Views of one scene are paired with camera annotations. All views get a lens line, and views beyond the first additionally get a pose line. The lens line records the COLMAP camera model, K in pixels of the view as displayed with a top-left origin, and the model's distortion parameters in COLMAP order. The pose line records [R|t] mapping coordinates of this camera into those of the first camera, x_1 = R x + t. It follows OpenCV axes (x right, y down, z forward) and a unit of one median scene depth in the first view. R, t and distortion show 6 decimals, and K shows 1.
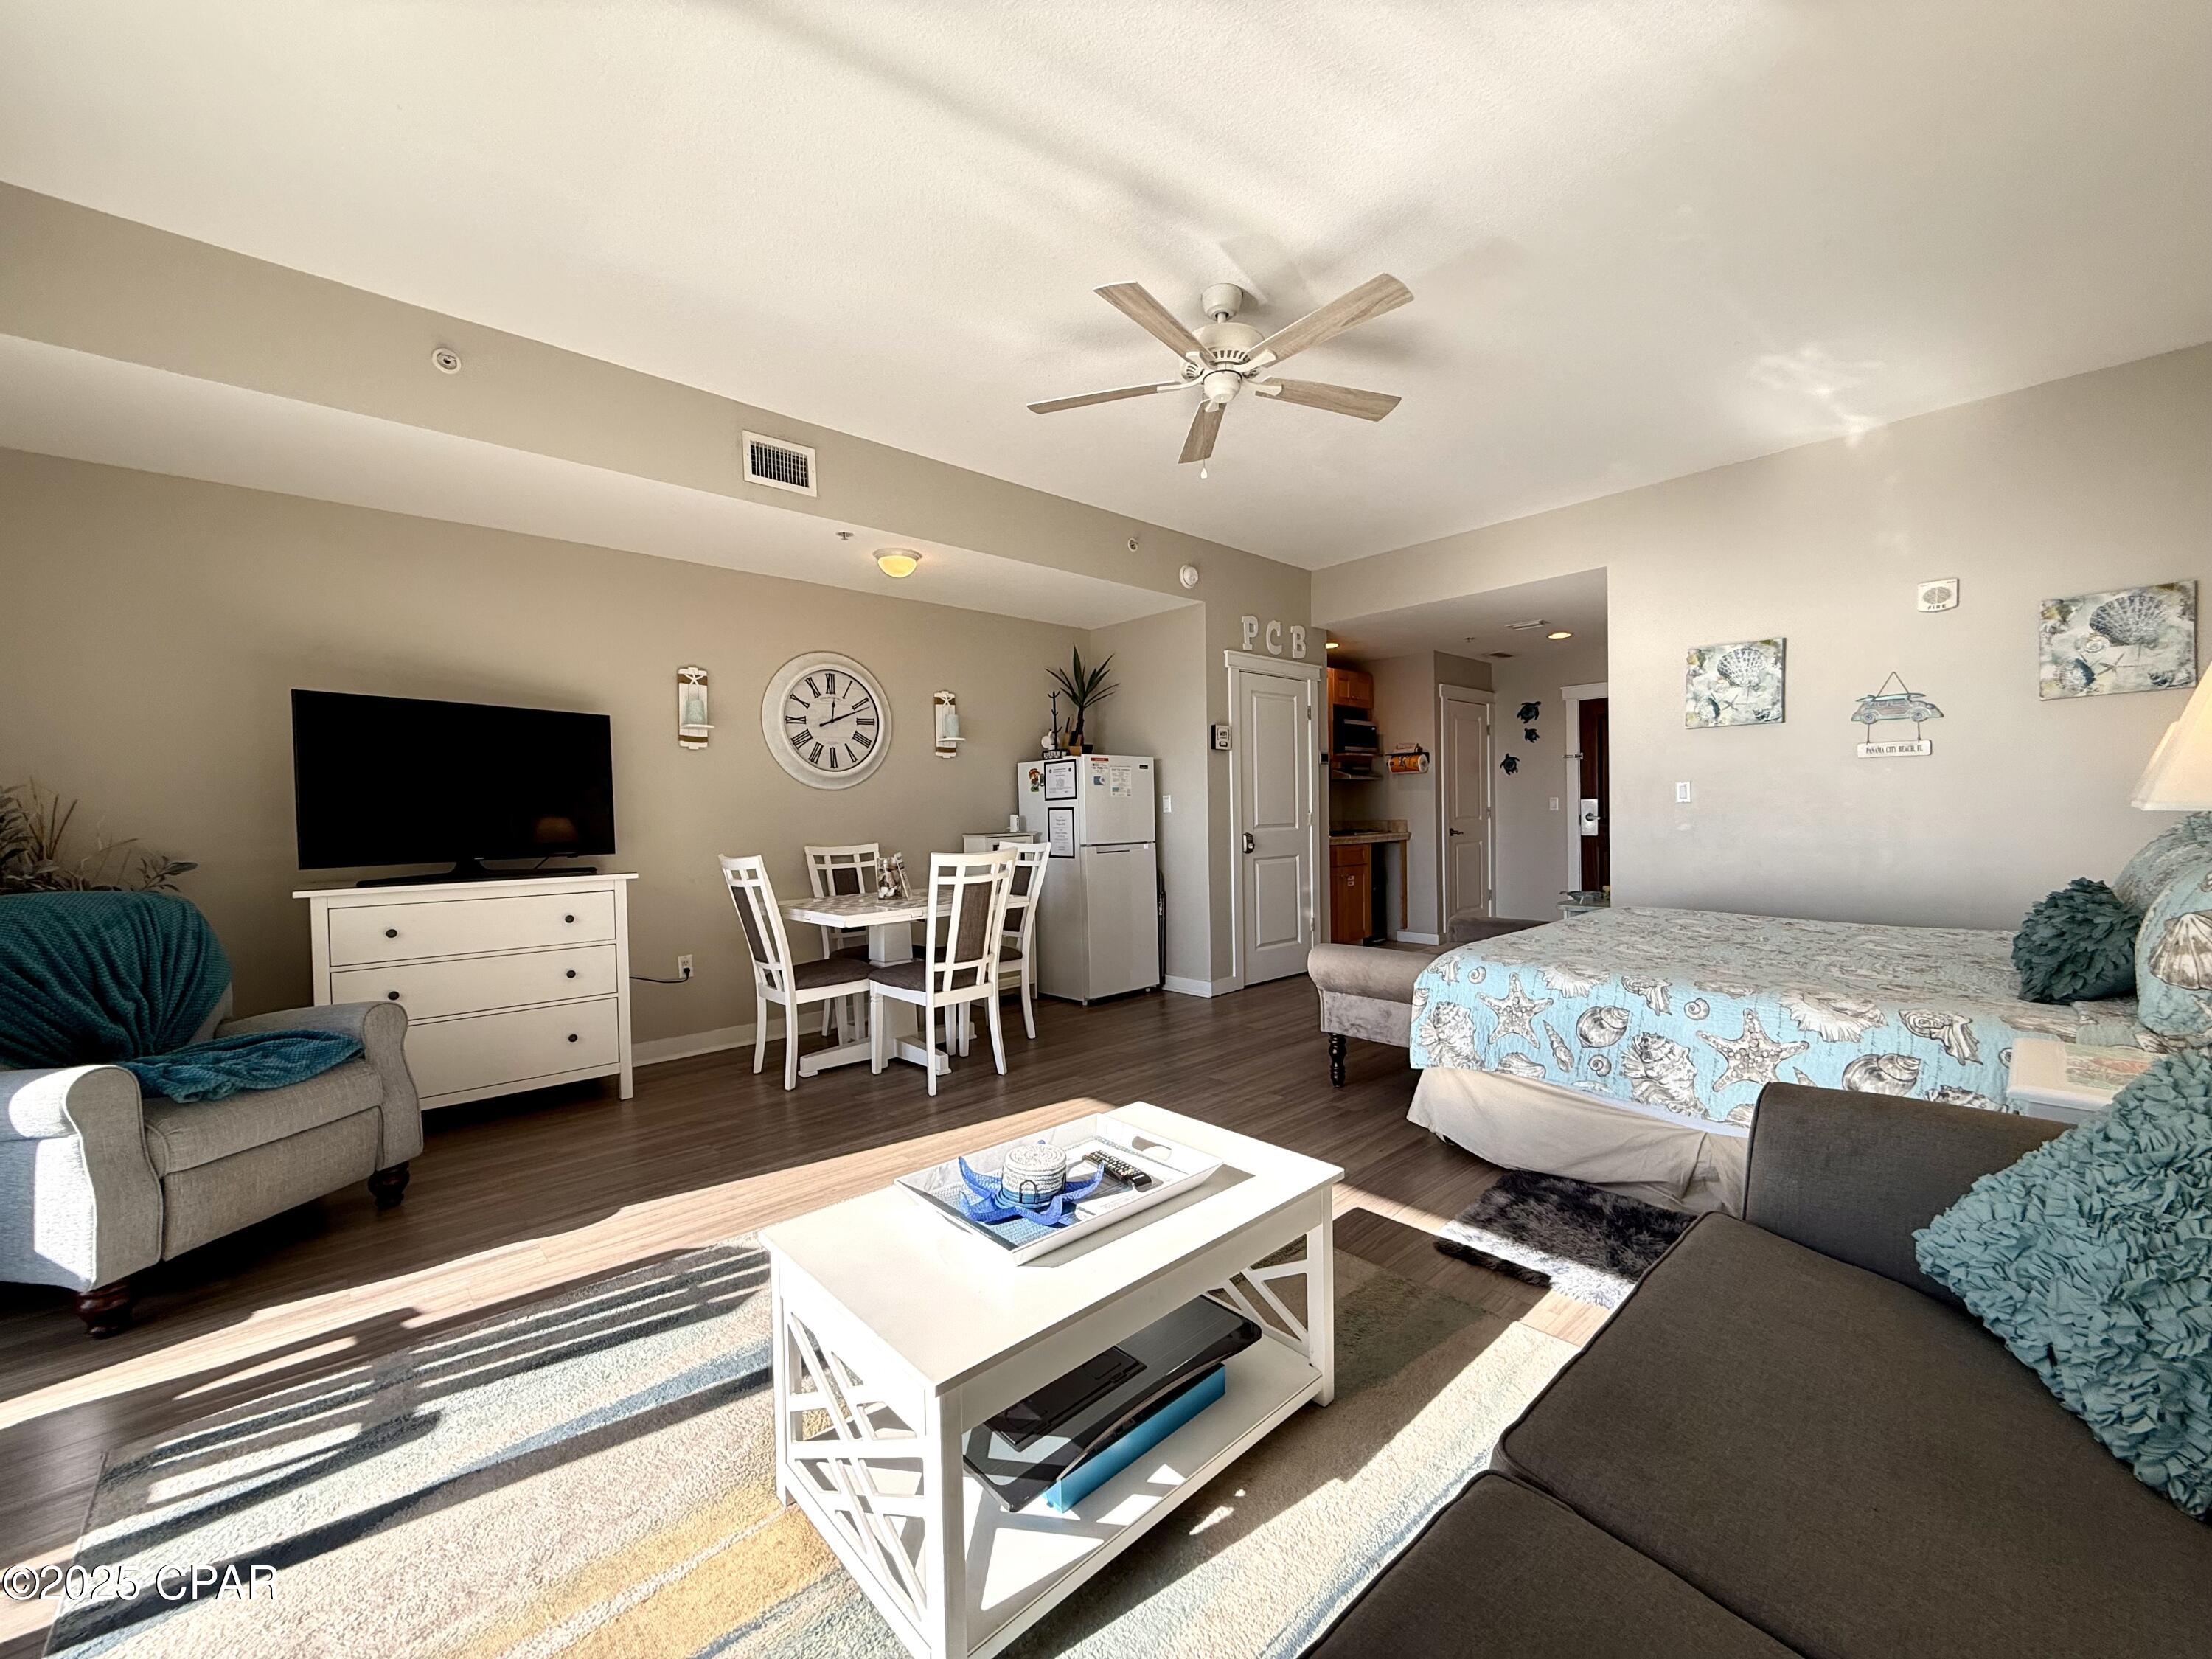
lens RADIAL K [[877.9, 0, 1105.6], [0, 877.9, 829.9], [0, 0, 1]] dist [-0.001050, 0.000425]
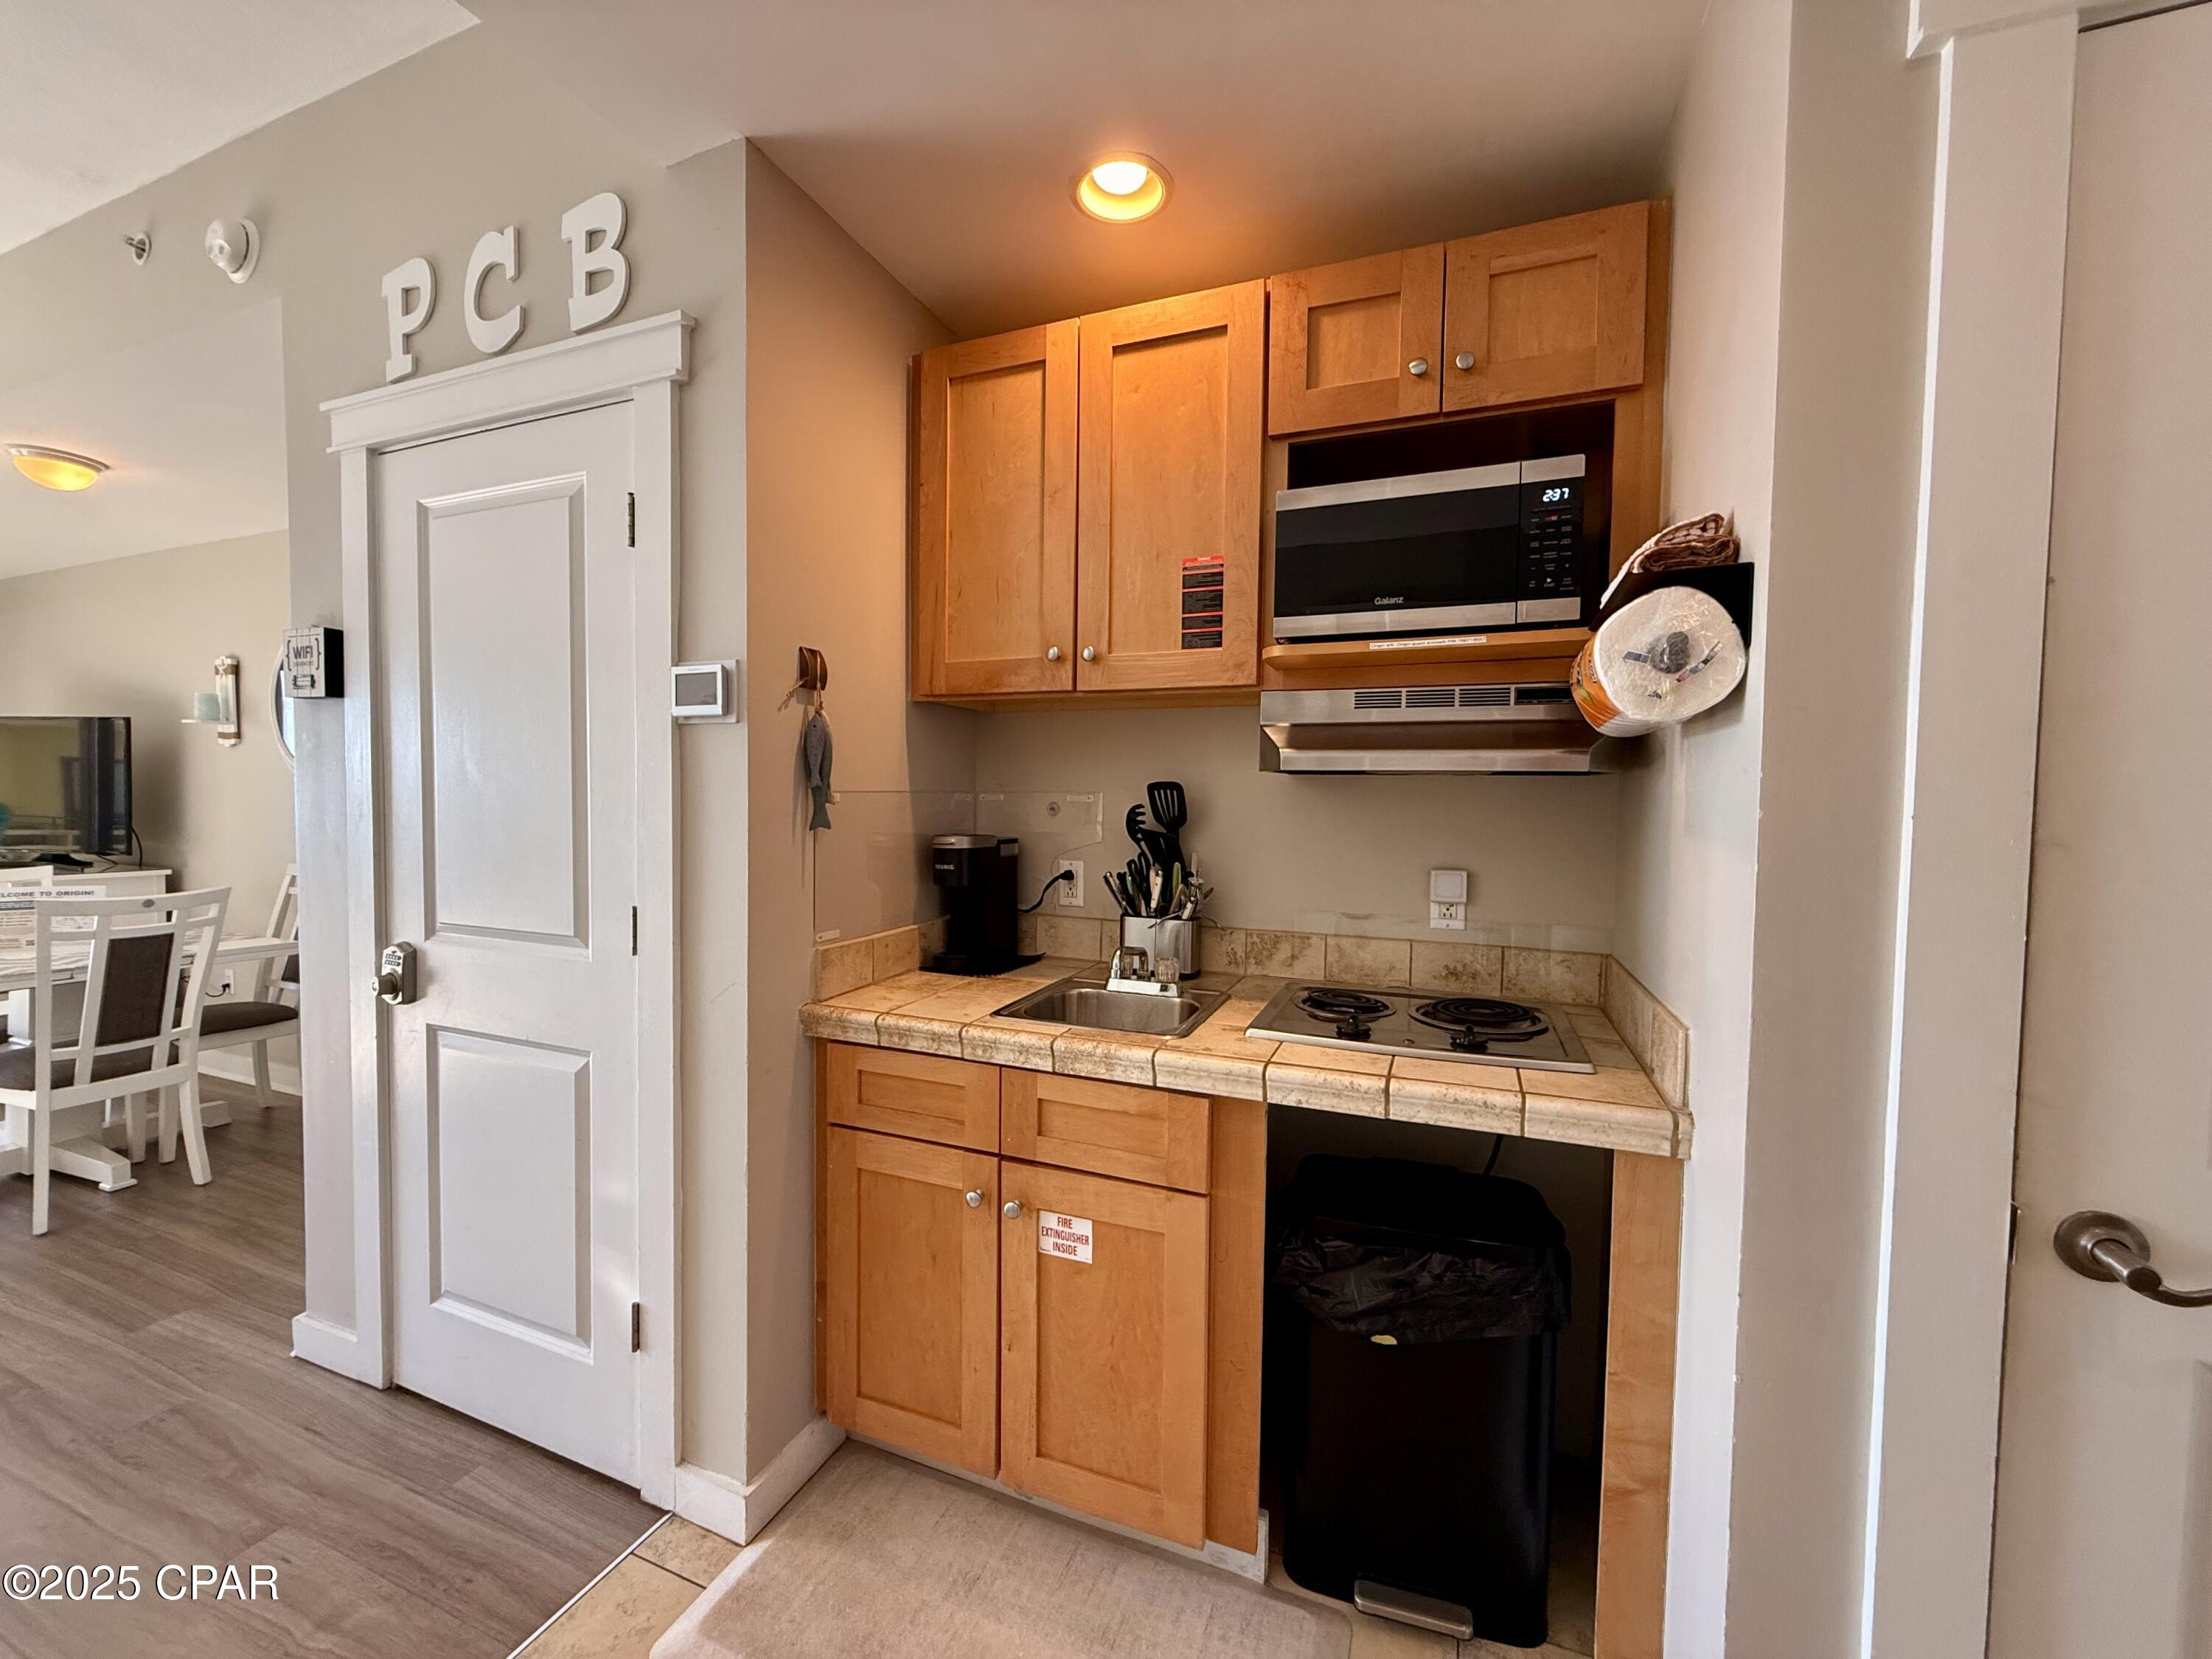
lens RADIAL K [[877.9, 0, 1103.1], [0, 877.9, 832.1], [0, 0, 1]] dist [-0.001050, 0.000425]
pose [[0.426149, 0.061649, -0.902550, 0.820552], [-0.039843, 0.997986, 0.049356, -0.093159], [0.903775, 0.014927, 0.427747, 1.577864]]
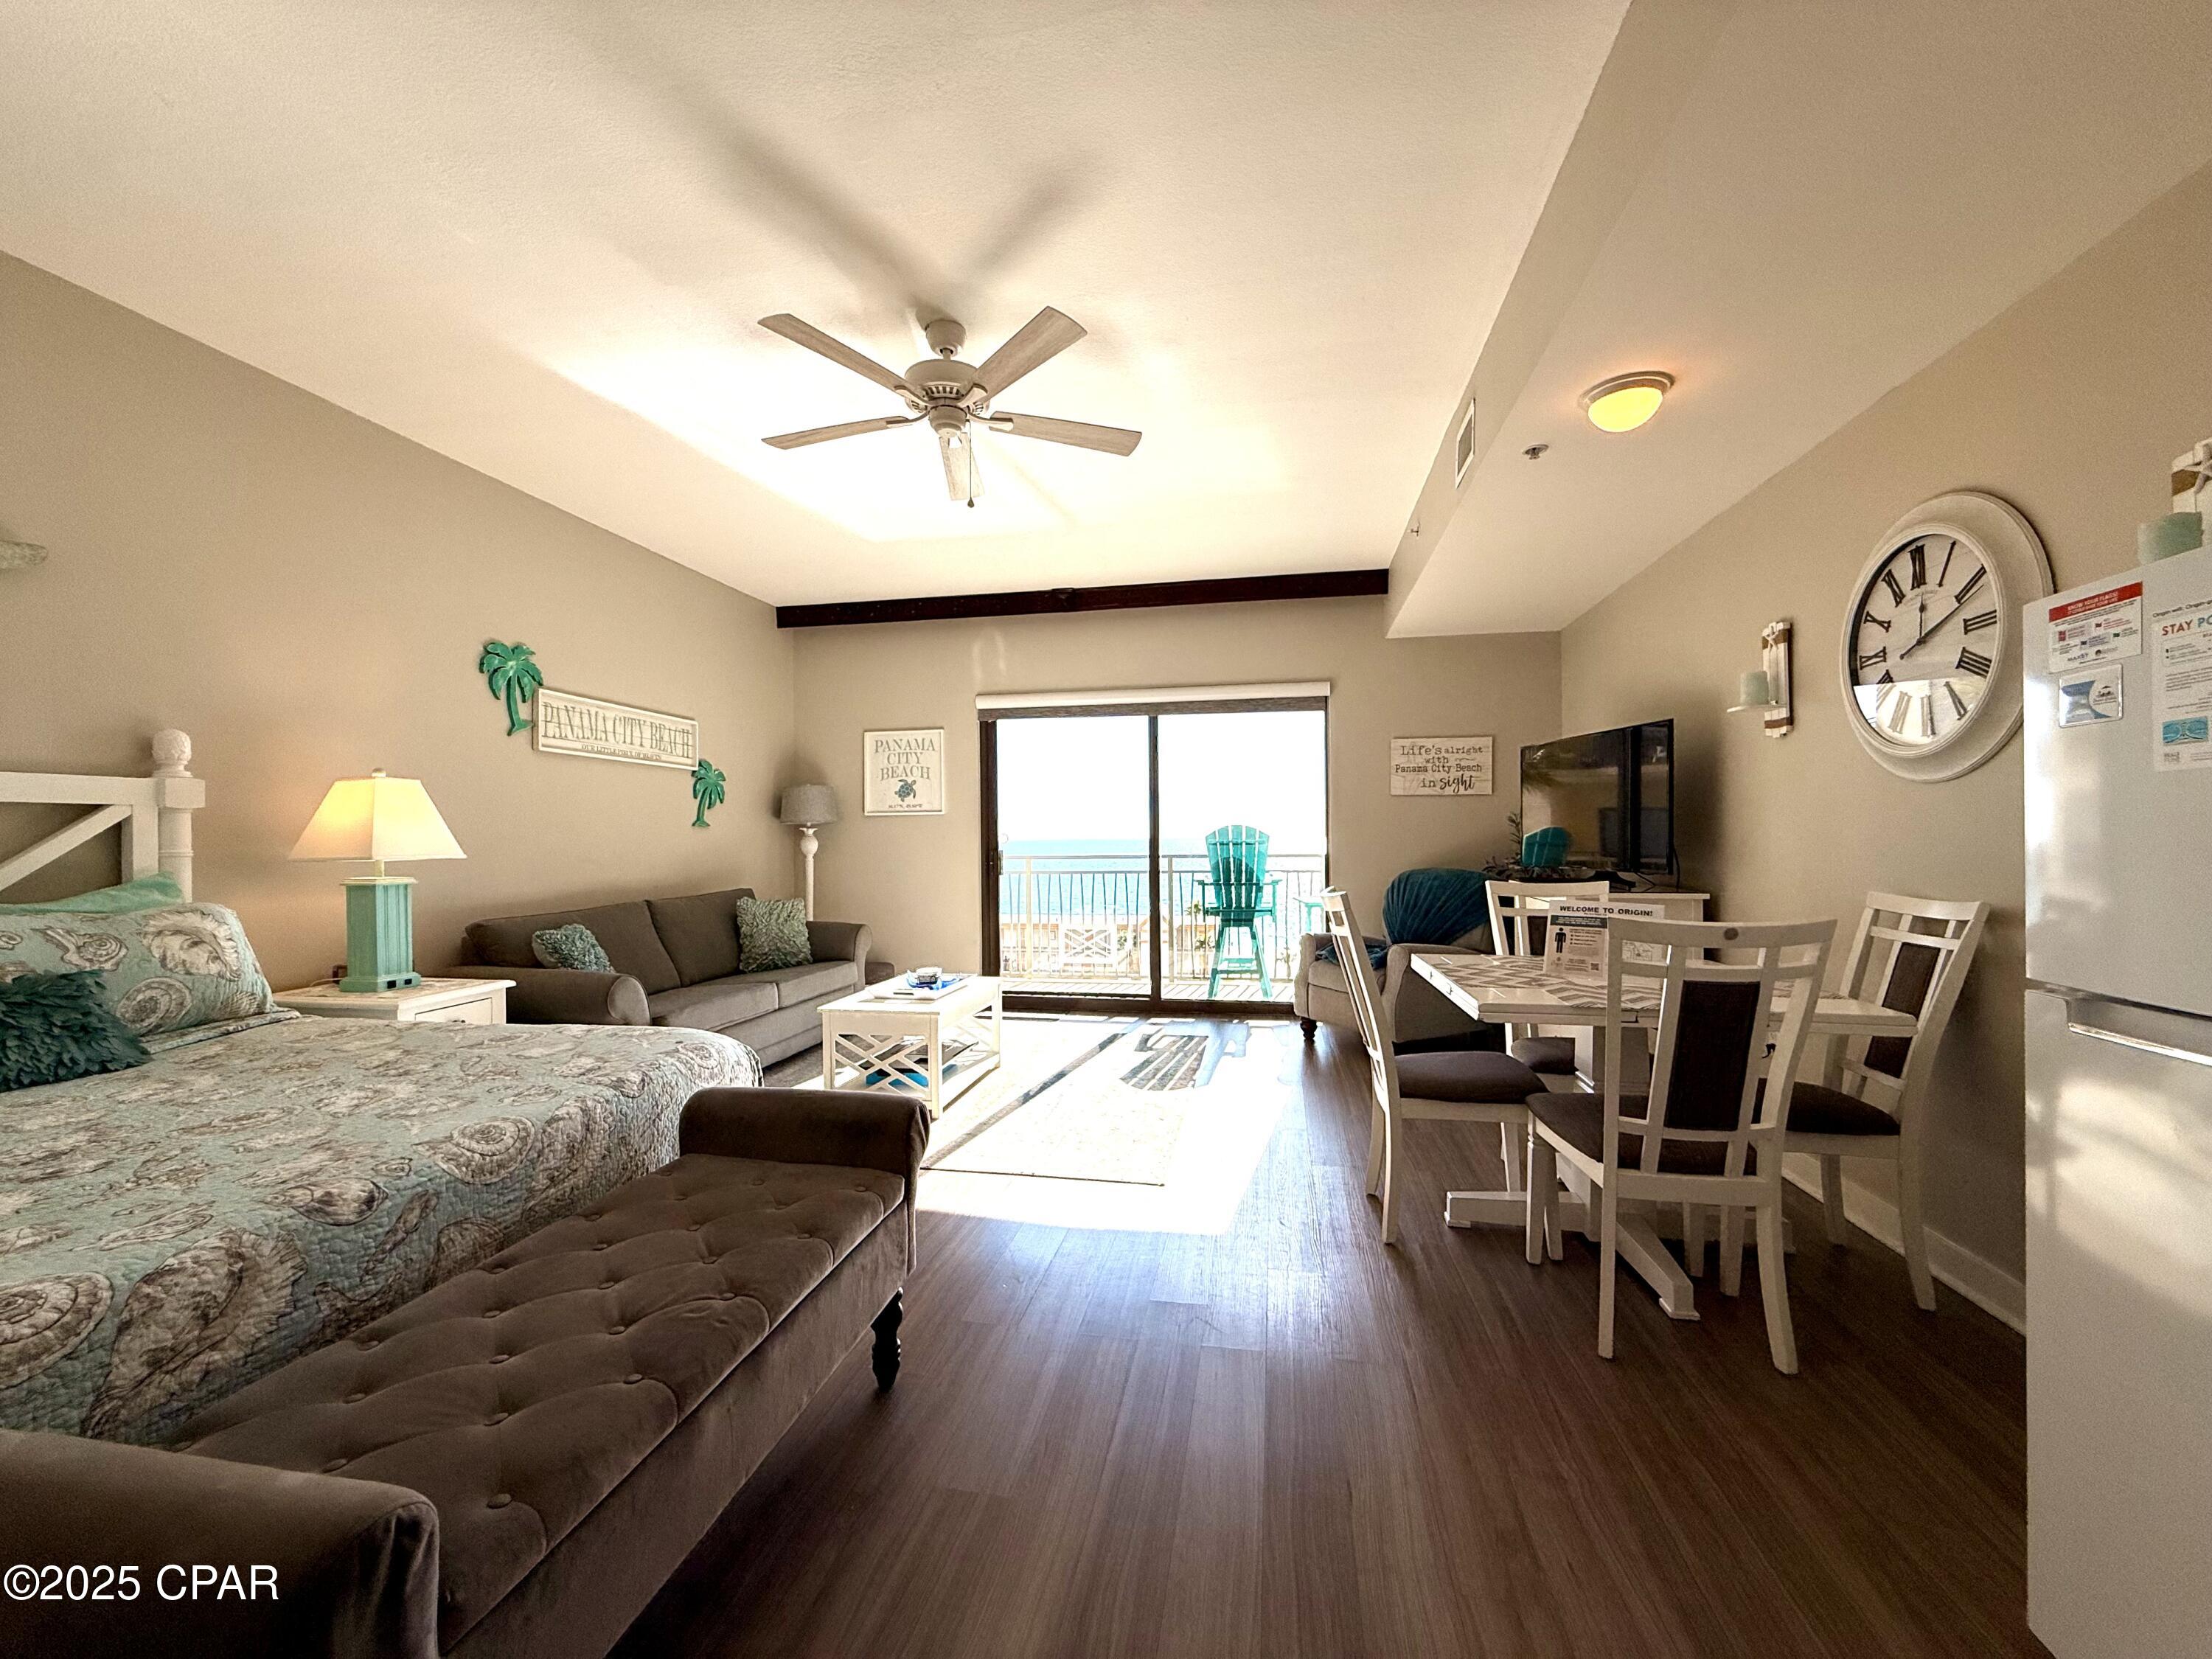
lens RADIAL K [[877.9, 0, 1103.4], [0, 877.9, 831.6], [0, 0, 1]] dist [-0.001050, 0.000425]
pose [[-0.805779, 0.022461, -0.591790, 0.425578], [0.013148, 0.999713, 0.020041, -0.041468], [0.592070, 0.008367, -0.805843, 1.374768]]
